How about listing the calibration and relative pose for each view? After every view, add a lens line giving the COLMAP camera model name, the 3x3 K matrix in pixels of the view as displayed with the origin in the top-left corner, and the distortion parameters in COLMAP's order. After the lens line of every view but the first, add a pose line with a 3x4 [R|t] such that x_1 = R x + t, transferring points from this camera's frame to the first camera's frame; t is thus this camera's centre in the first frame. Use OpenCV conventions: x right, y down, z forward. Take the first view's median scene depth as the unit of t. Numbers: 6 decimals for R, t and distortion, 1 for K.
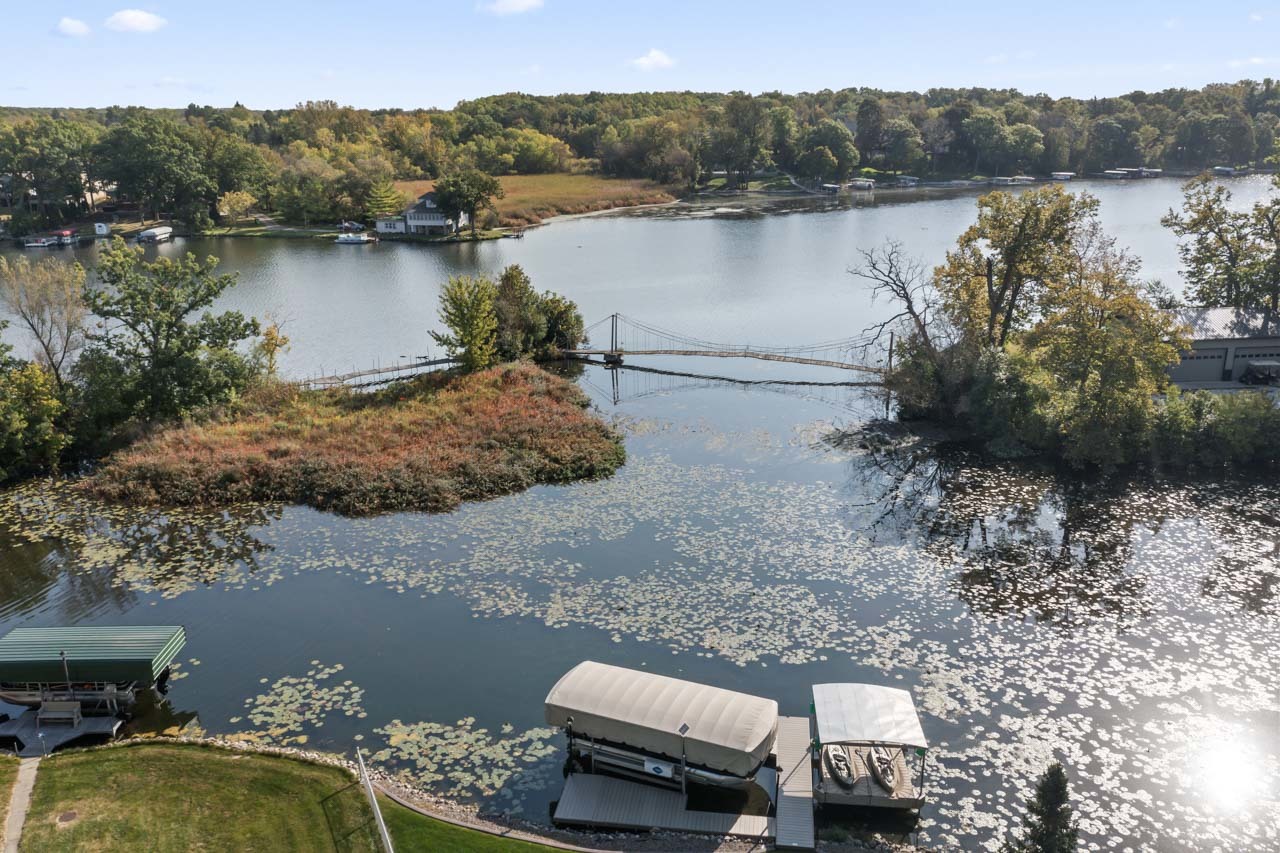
lens RADIAL K [[1034.3, 0, 640.0], [0, 1034.3, 426.5], [0, 0, 1]] dist [0.001658, 0.006233]
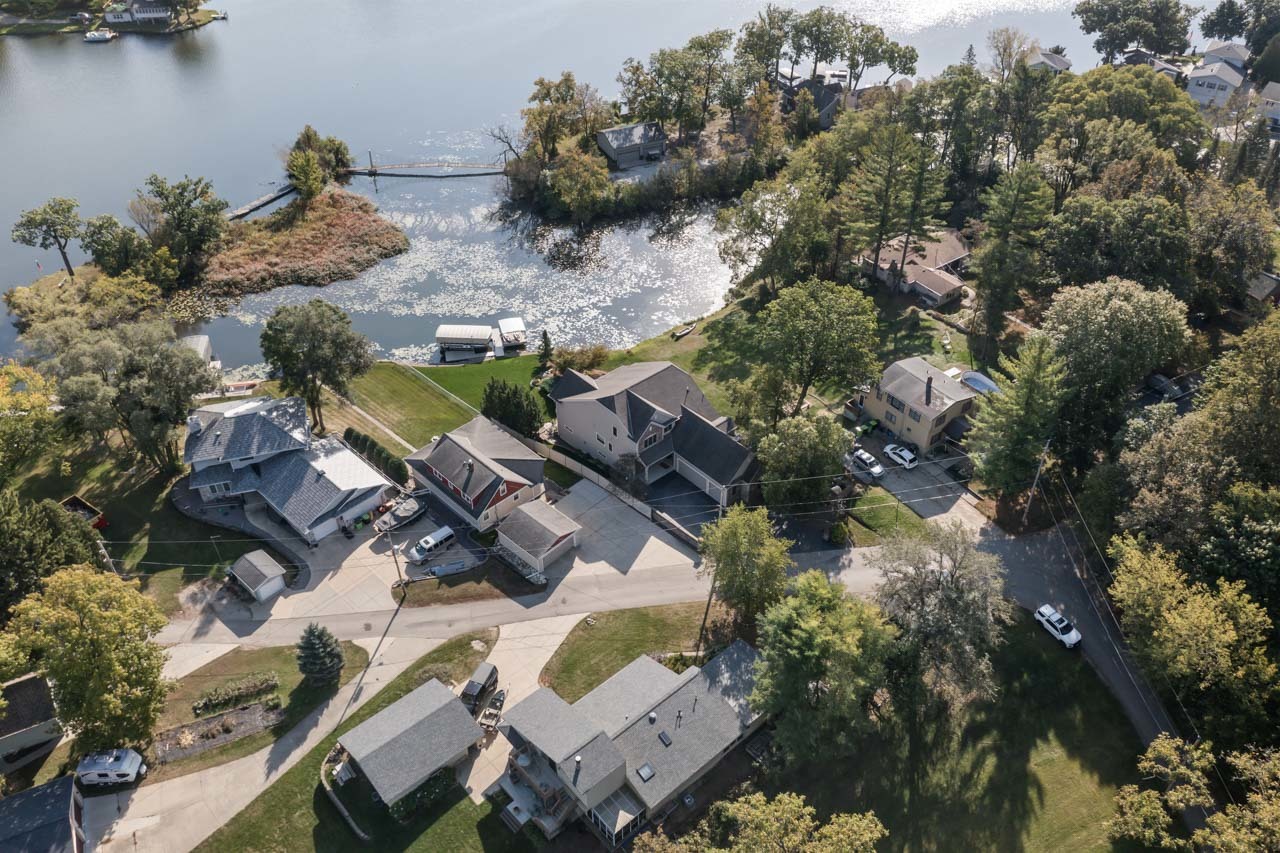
lens RADIAL K [[994.3, 0, 640.0], [0, 994.3, 426.5], [0, 0, 1]] dist [-0.008031, 0.000642]
pose [[0.934638, -0.214830, 0.283371, -0.092756], [0.091030, 0.914873, 0.393345, -0.155639], [-0.343751, -0.341840, 0.874632, -0.500932]]
